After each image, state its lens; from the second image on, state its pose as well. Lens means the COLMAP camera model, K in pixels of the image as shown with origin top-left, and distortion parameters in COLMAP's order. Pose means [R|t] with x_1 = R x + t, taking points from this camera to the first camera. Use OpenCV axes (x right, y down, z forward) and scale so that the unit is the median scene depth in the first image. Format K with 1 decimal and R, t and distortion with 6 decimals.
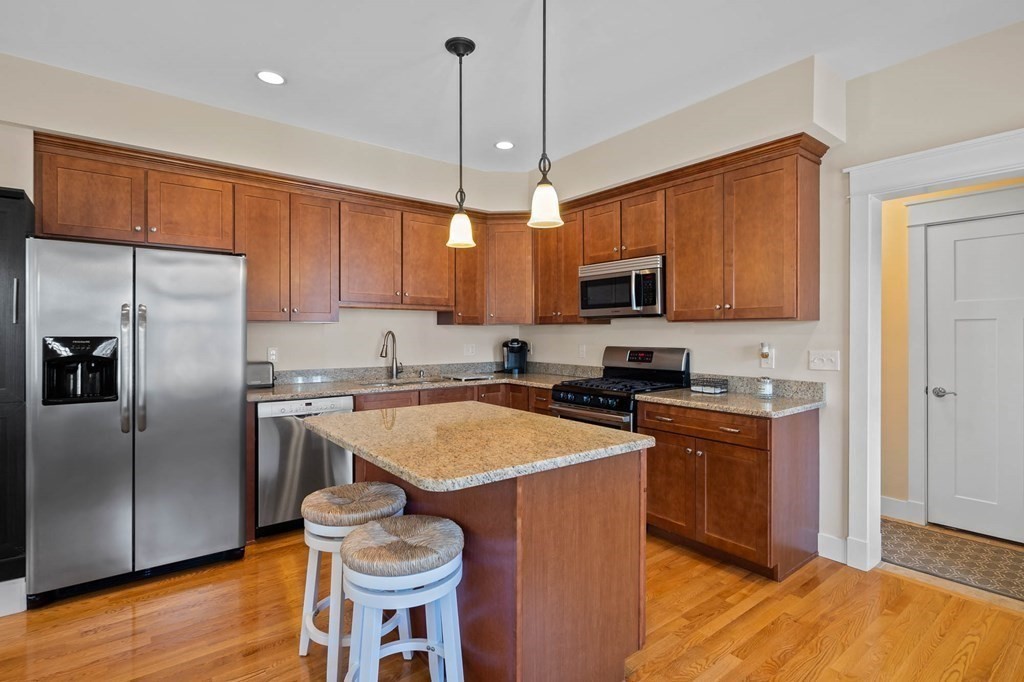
lens RADIAL K [[506.8, 0, 511.6], [0, 506.8, 334.8], [0, 0, 1]] dist [0.003744, -0.003455]
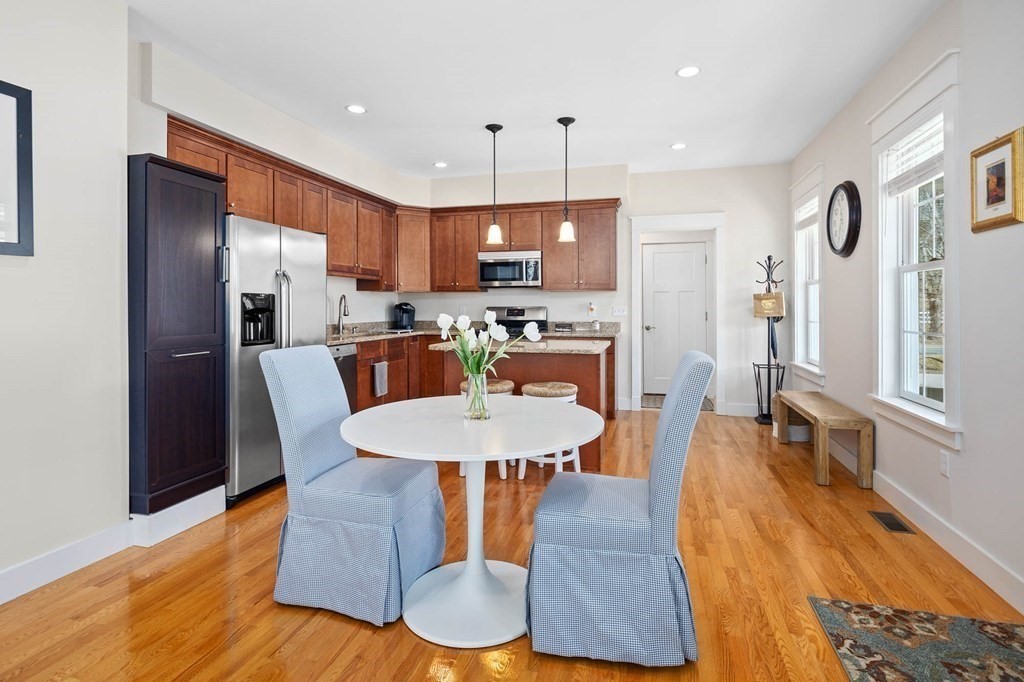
lens RADIAL K [[506.8, 0, 536.6], [0, 506.8, 305.0], [0, 0, 1]] dist [0.003744, -0.003455]
pose [[0.786344, -0.001986, 0.617785, -0.809364], [0.004403, 0.999987, -0.002390, 0.028501], [-0.617773, 0.004599, 0.786343, -0.335992]]
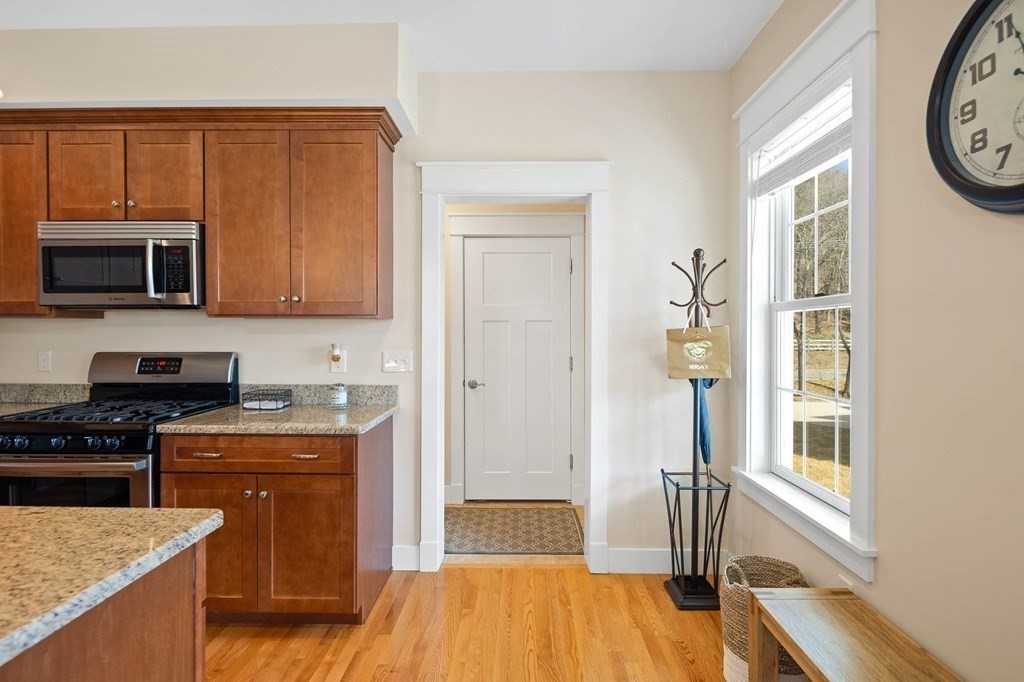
lens RADIAL K [[506.8, 0, 524.1], [0, 506.8, 335.3], [0, 0, 1]] dist [0.003744, -0.003455]
pose [[0.620390, -0.004345, 0.784281, 0.022797], [0.000353, 0.999986, 0.005261, -0.002919], [-0.784293, -0.002987, 0.620383, 0.217052]]
